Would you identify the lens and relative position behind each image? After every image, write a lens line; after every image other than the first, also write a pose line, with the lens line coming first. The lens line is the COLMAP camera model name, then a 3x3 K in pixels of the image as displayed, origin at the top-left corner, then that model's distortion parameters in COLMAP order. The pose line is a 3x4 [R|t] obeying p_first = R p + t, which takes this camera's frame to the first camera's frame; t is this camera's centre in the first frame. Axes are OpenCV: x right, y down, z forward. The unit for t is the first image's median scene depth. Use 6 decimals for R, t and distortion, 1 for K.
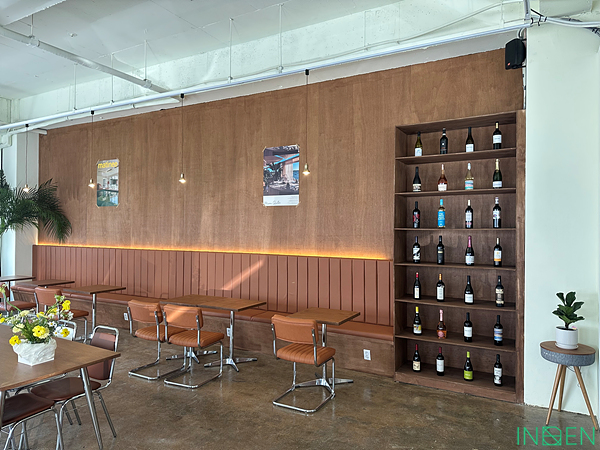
lens RADIAL K [[421.3, 0, 300.0], [0, 421.3, 225.0], [0, 0, 1]] dist [0.125065, -0.185423]
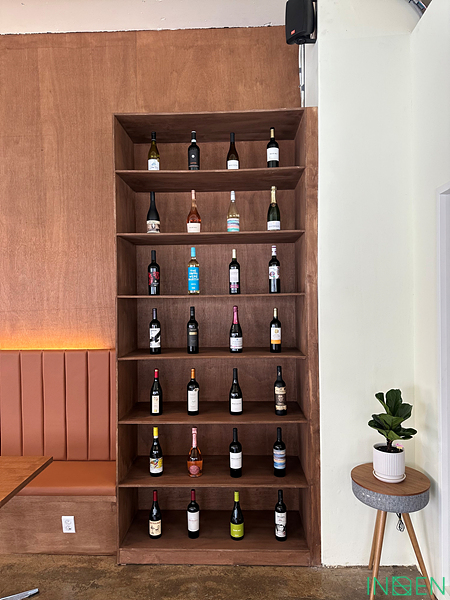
lens RADIAL K [[421.3, 0, 225.0], [0, 421.3, 300.0], [0, 0, 1]] dist [0.125065, -0.185423]
pose [[0.891157, -0.016470, 0.453395, 0.093667], [0.011665, 0.999842, 0.013394, 0.007663], [-0.453544, -0.006648, 0.891209, 0.426745]]
